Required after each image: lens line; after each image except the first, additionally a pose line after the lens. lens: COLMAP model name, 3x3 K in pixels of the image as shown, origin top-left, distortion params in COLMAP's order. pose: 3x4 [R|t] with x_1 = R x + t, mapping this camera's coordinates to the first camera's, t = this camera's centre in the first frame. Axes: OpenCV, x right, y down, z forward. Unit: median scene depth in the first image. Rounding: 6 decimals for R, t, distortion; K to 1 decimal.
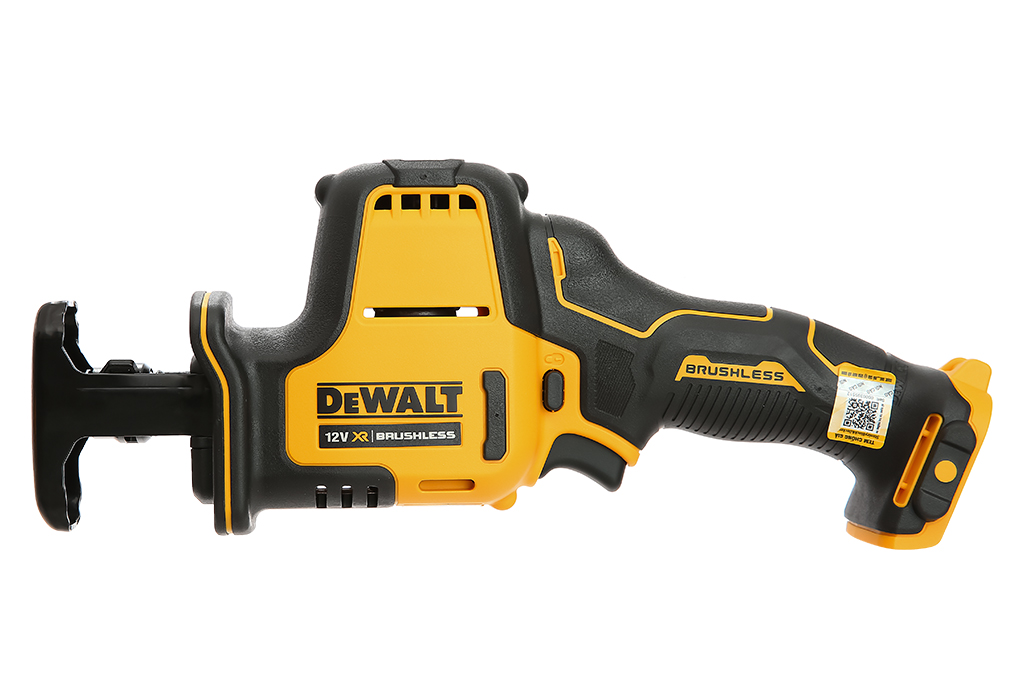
lens RADIAL K [[2230.5, 0, 508.4], [0, 2230.5, 340.4], [0, 0, 1]] dist [-0.077657, 0.000000]
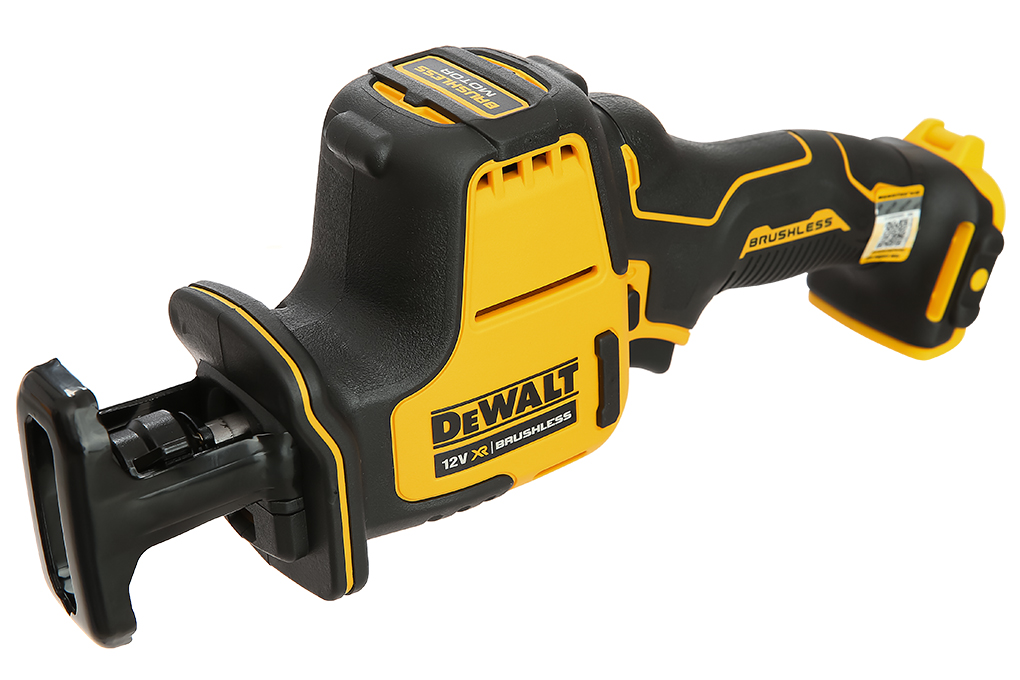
lens RADIAL K [[2230.5, 0, 511.6], [0, 2230.5, 338.7], [0, 0, 1]] dist [-0.077657, 0.000000]
pose [[0.843829, -0.280834, 0.457257, -0.421113], [0.024337, 0.871272, 0.490196, -0.396846], [-0.536059, -0.402514, 0.742040, 0.398074]]
